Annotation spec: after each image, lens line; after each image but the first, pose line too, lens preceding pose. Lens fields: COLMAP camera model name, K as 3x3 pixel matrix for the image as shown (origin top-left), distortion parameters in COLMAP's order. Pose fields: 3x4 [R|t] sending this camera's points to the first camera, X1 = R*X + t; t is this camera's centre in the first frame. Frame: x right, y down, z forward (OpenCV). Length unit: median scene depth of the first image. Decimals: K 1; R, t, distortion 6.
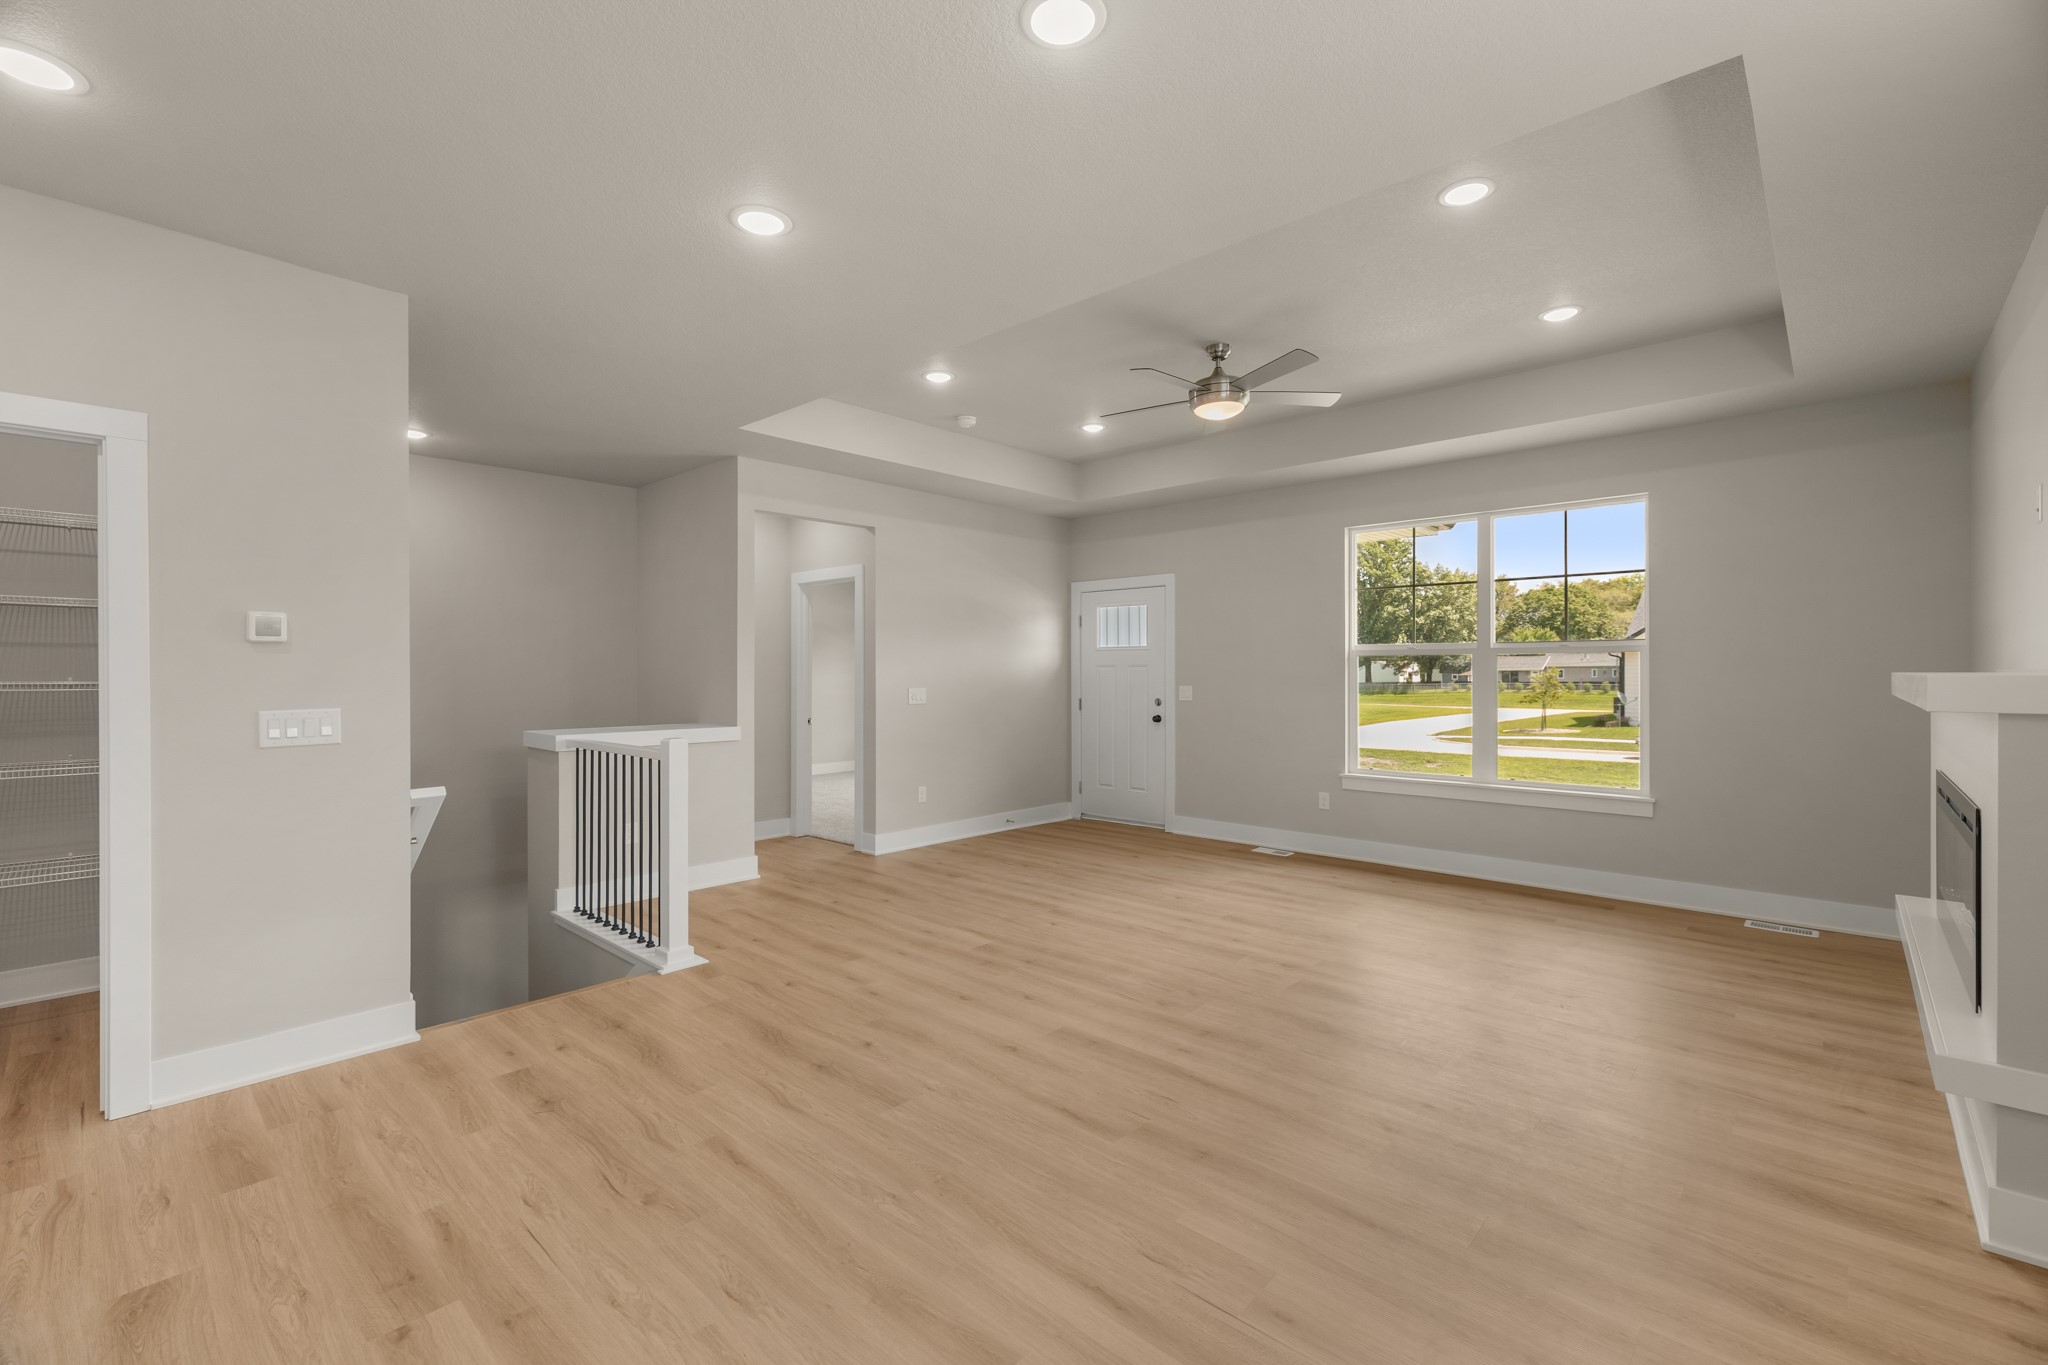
lens RADIAL K [[873.1, 0, 1019.2], [0, 873.1, 676.2], [0, 0, 1]] dist [0.003147, -0.001153]
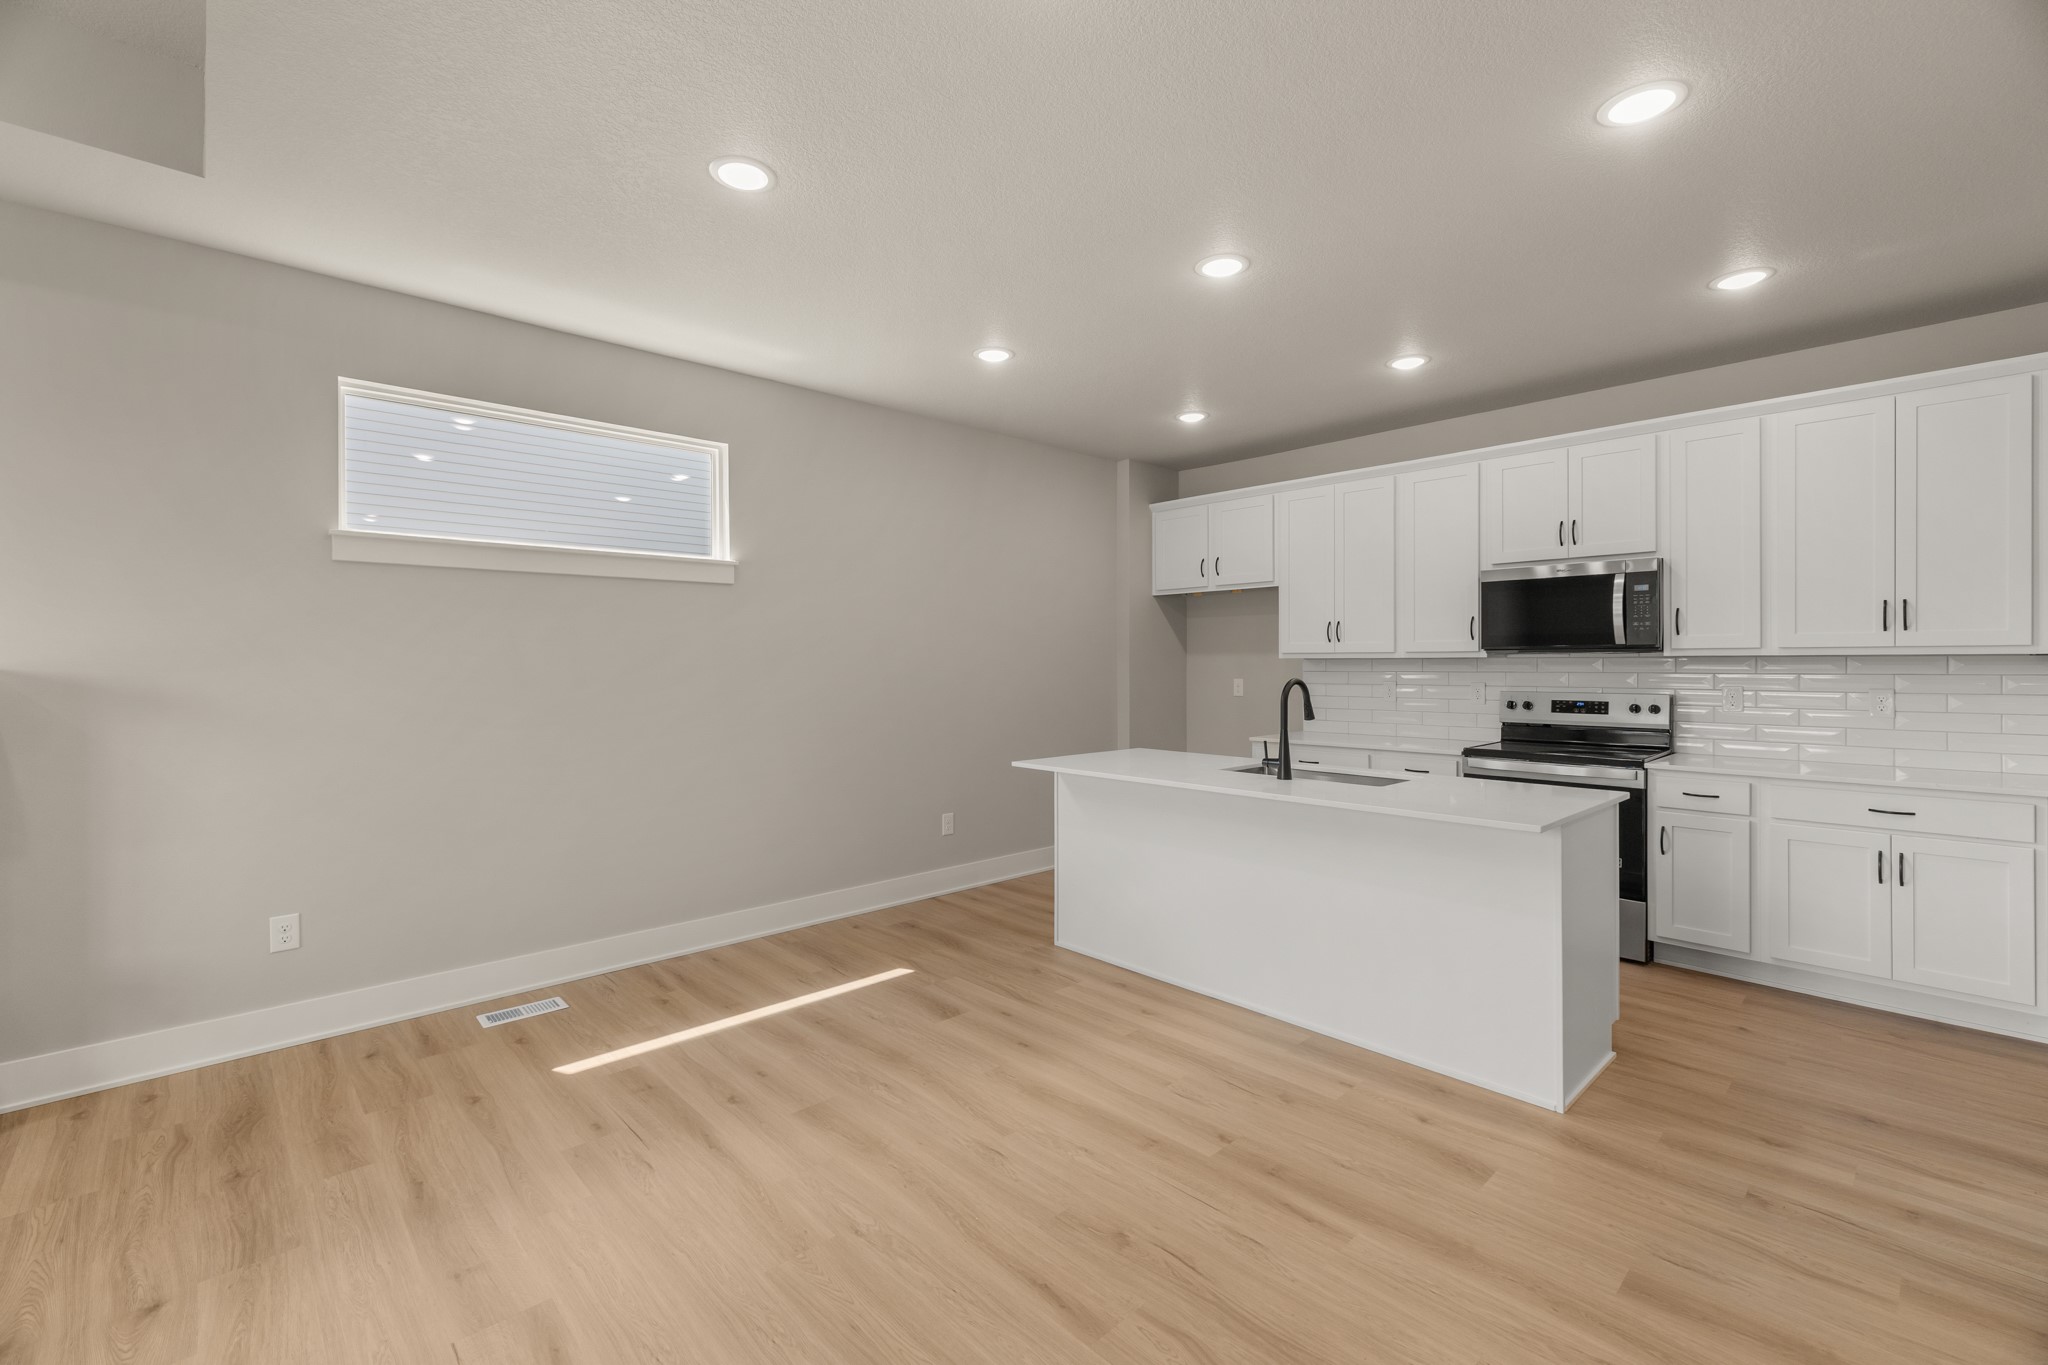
lens RADIAL K [[873.1, 0, 1022.3], [0, 873.1, 662.9], [0, 0, 1]] dist [0.003147, -0.001153]
pose [[-0.997723, 0.003386, 0.067353, -0.187261], [0.003573, 0.999990, 0.002658, -0.002102], [-0.067343, 0.002893, -0.997726, 0.932962]]
